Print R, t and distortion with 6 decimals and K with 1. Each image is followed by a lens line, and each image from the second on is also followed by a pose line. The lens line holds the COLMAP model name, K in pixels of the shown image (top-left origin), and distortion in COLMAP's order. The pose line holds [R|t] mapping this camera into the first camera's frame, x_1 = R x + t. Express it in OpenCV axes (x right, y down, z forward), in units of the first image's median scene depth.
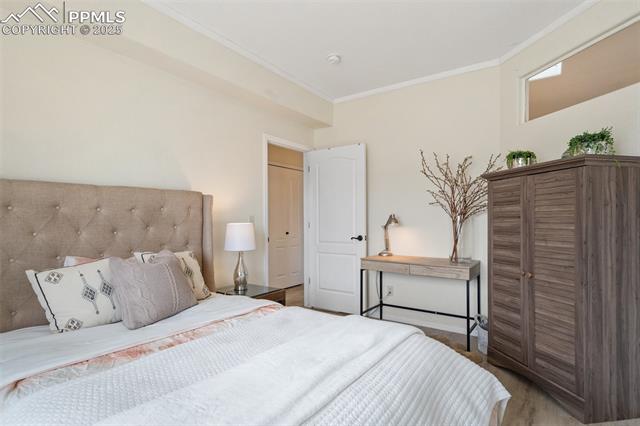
lens RADIAL K [[325.4, 0, 320.0], [0, 325.4, 214.6], [0, 0, 1]] dist [0.006501, -0.000914]
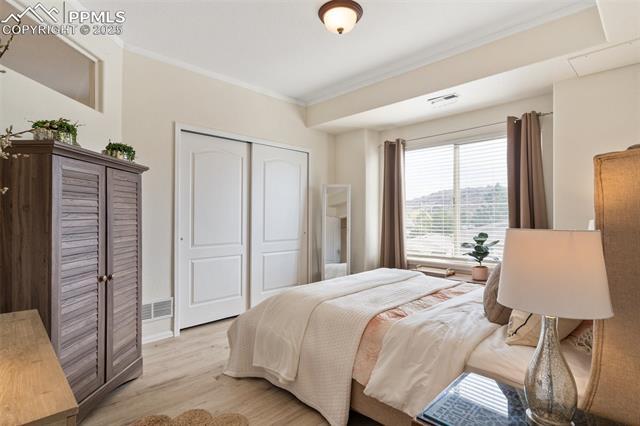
lens RADIAL K [[325.4, 0, 319.4], [0, 325.4, 213.2], [0, 0, 1]] dist [0.006501, -0.000914]
pose [[-0.978224, -0.002764, 0.207533, -0.123322], [-0.006272, 0.999848, -0.016244, 0.018030], [-0.207457, -0.017192, -0.978093, 1.838990]]
